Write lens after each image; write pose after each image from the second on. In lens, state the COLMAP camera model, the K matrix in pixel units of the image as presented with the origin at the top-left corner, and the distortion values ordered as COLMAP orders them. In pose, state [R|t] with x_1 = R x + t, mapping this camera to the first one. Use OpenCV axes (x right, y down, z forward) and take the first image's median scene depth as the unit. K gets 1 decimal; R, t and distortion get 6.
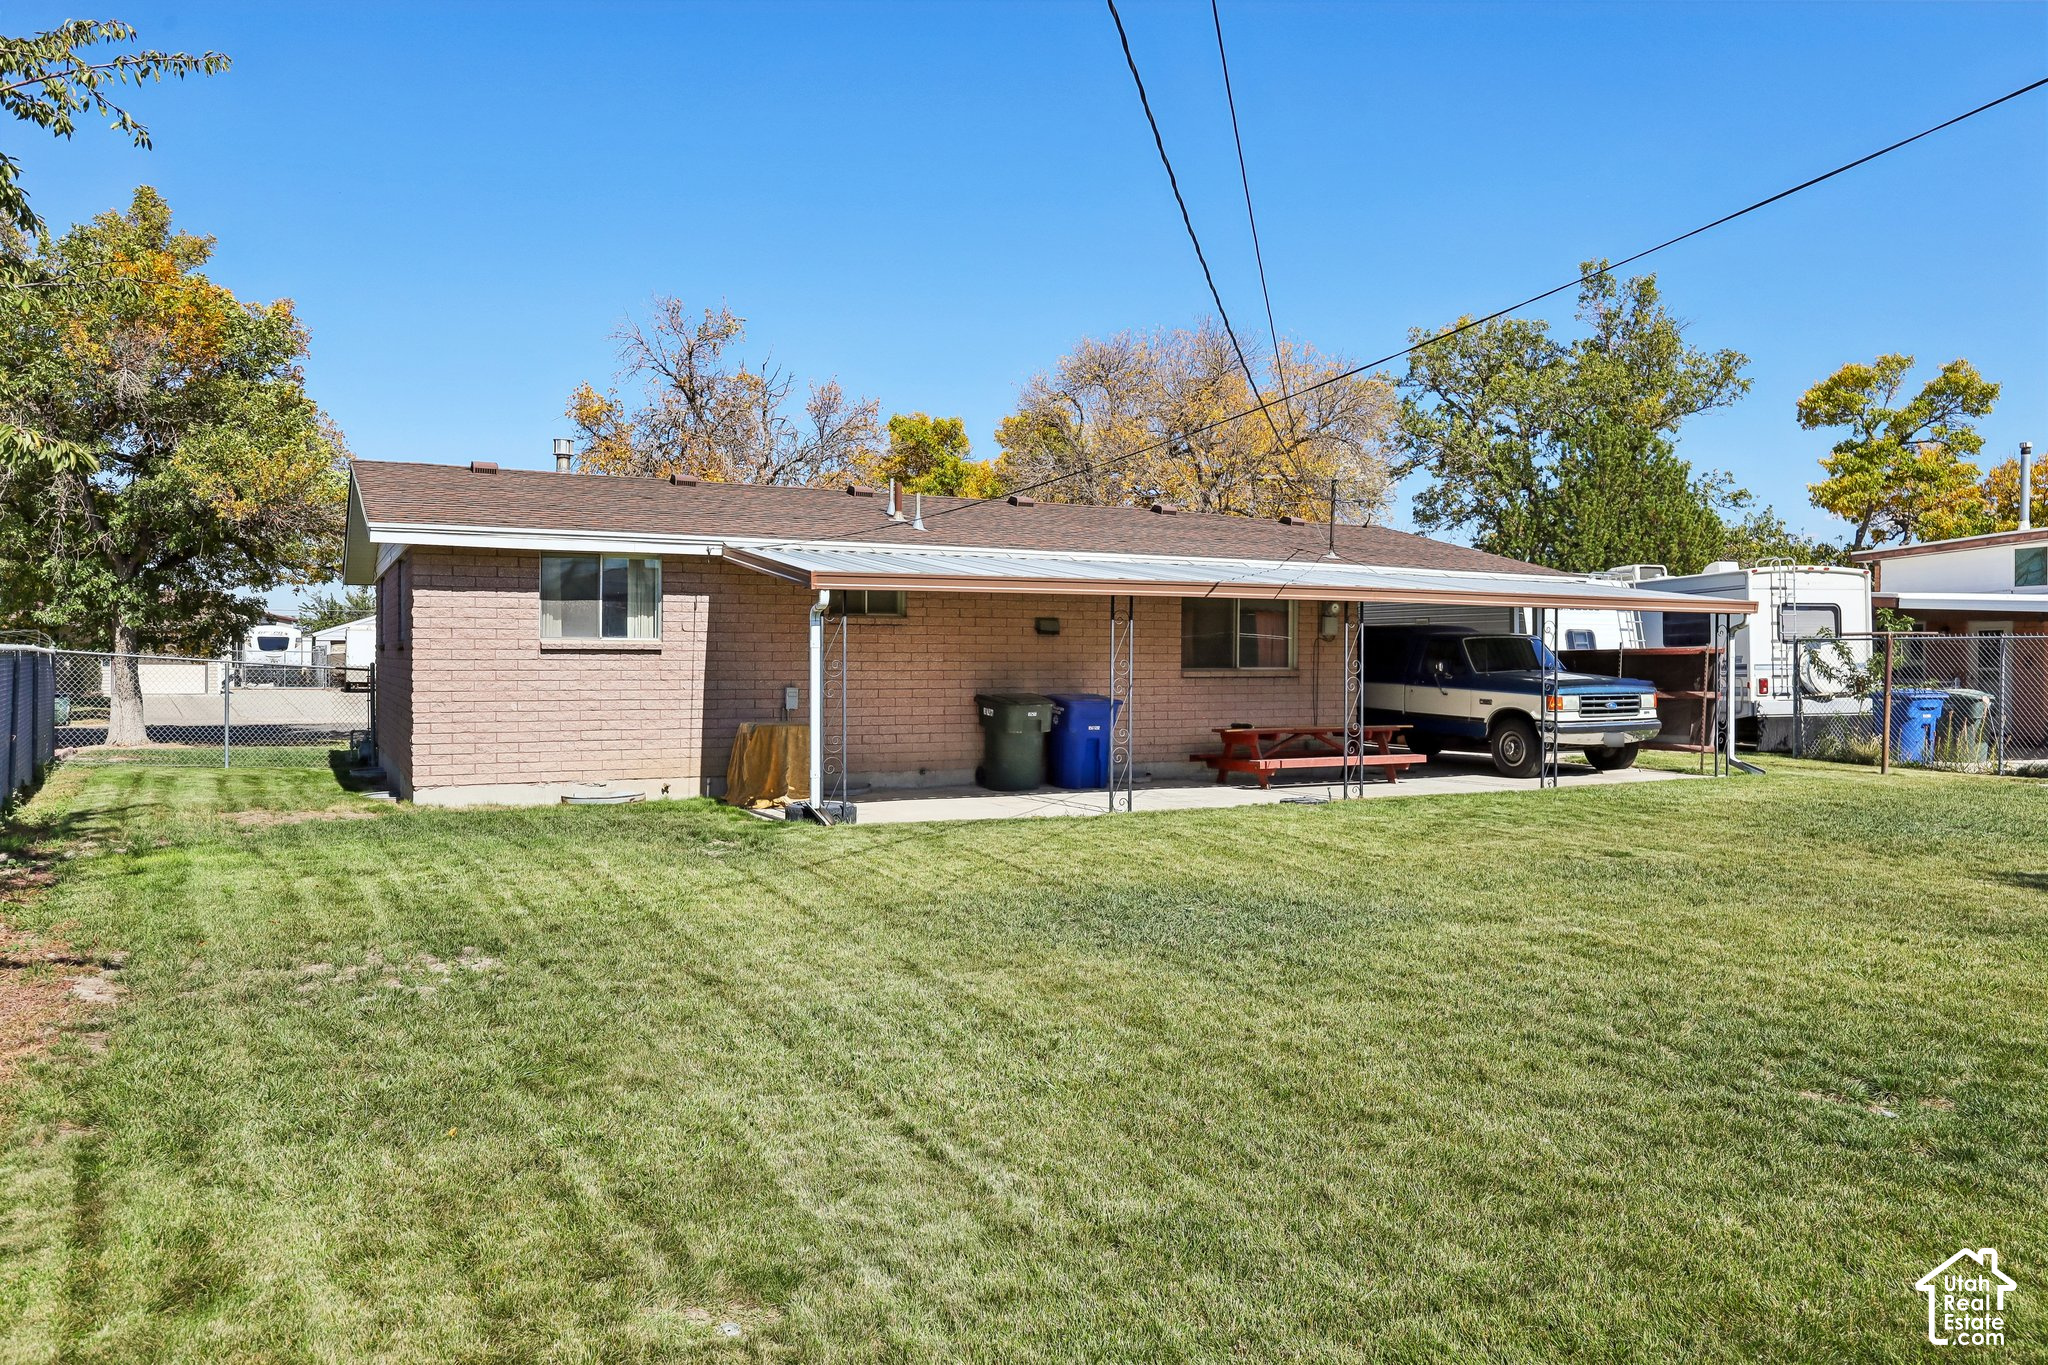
lens RADIAL K [[1530.4, 0, 1024.0], [0, 1530.4, 682.5], [0, 0, 1]] dist [-0.002311, 0.002706]
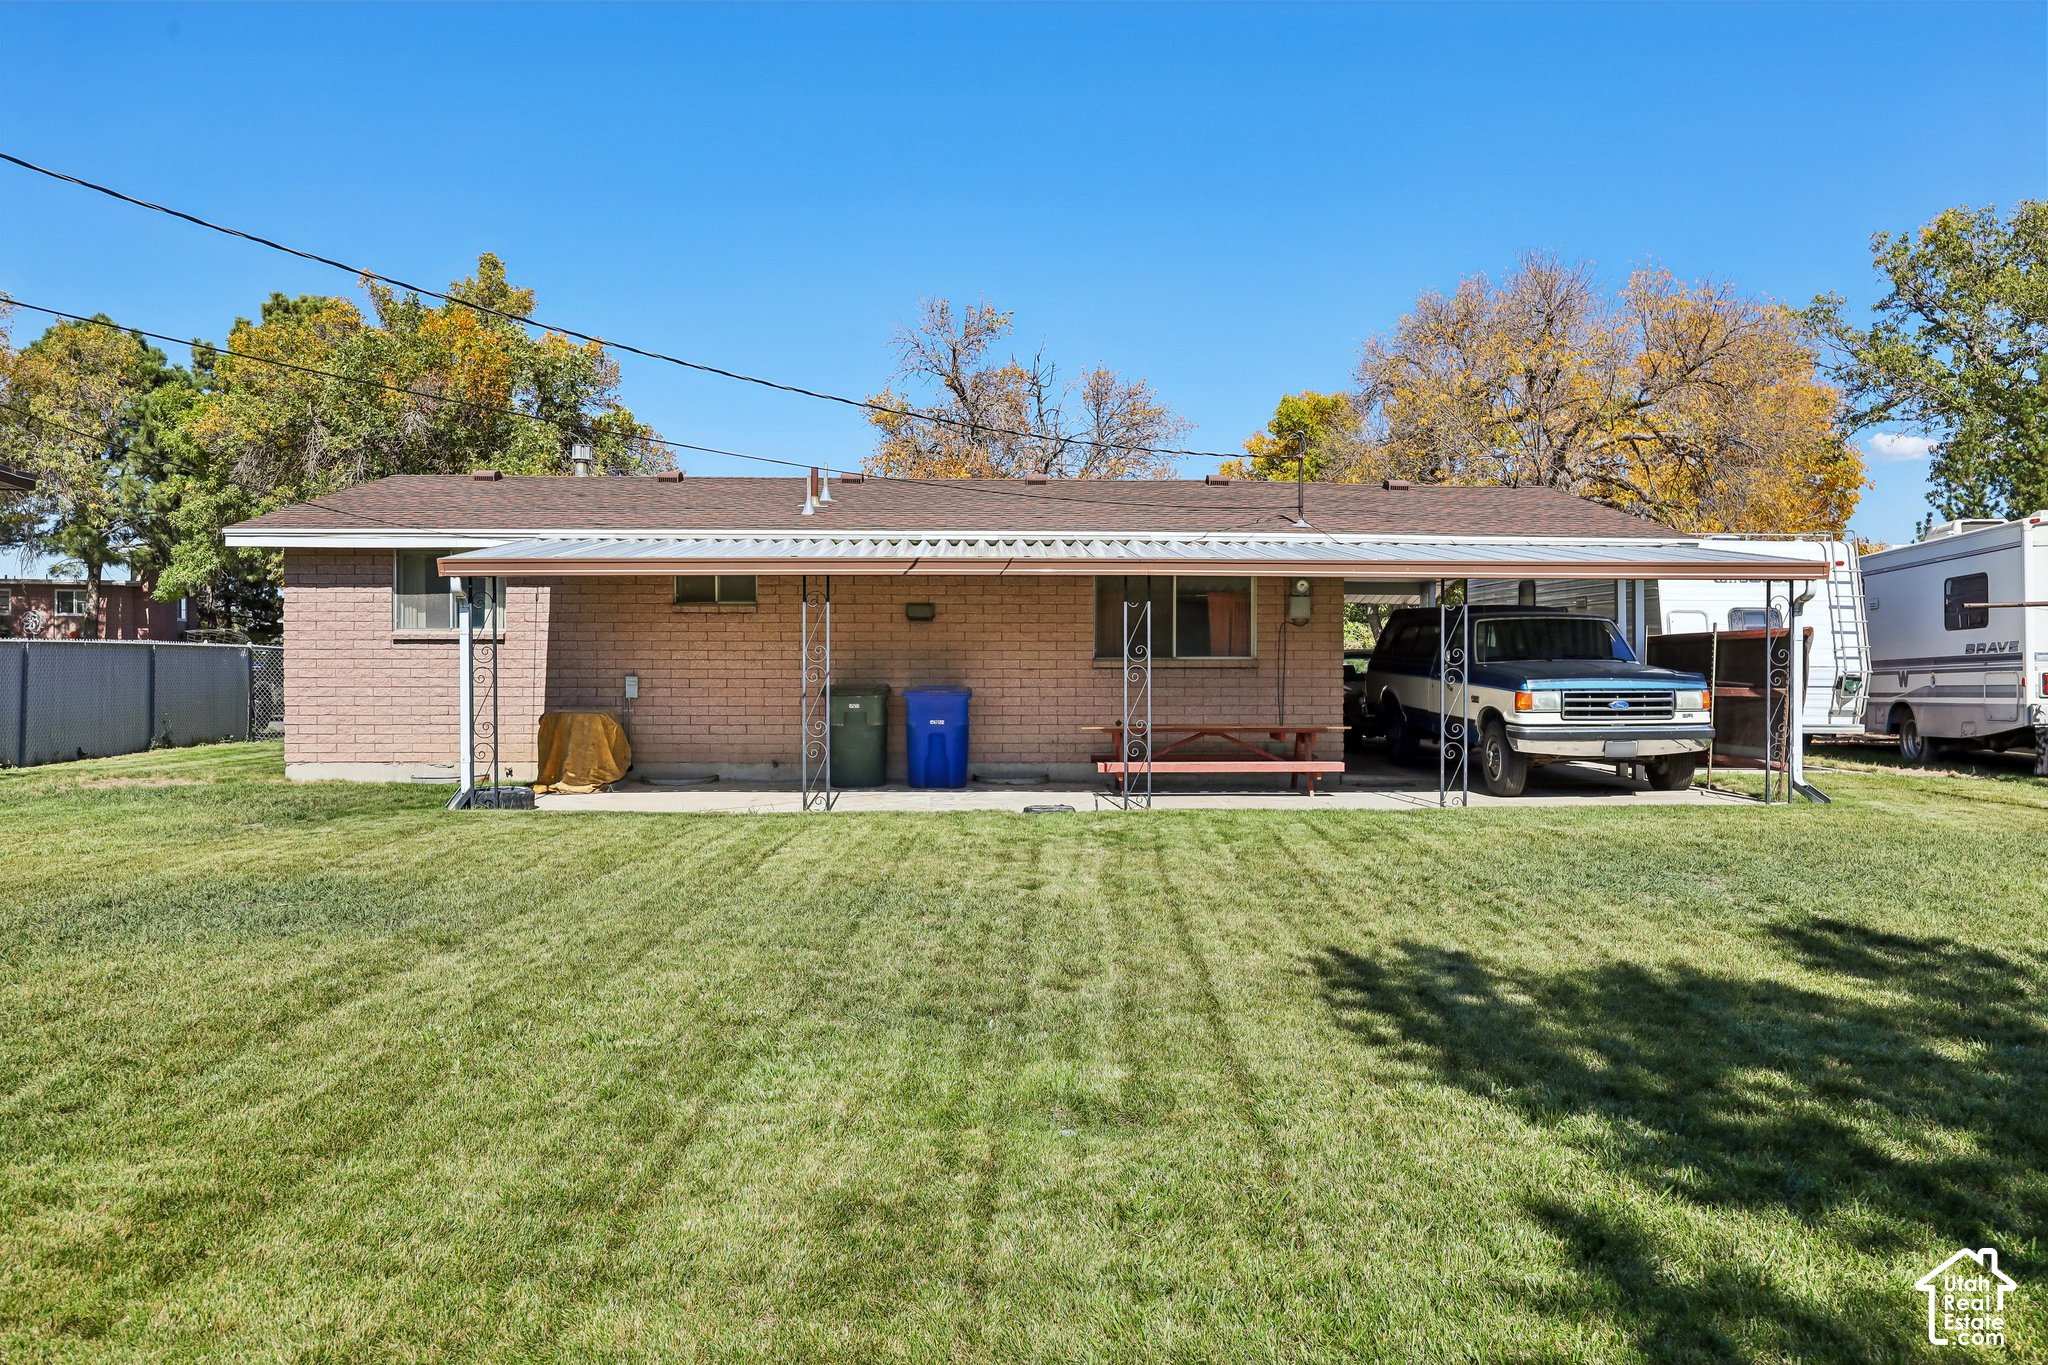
lens RADIAL K [[1530.4, 0, 1024.0], [0, 1530.4, 682.5], [0, 0, 1]] dist [-0.002311, 0.002706]
pose [[0.889266, 0.004795, -0.457365, 0.502044], [-0.004838, 0.999988, 0.001076, 0.004686], [0.457364, 0.001256, 0.889278, 0.206879]]
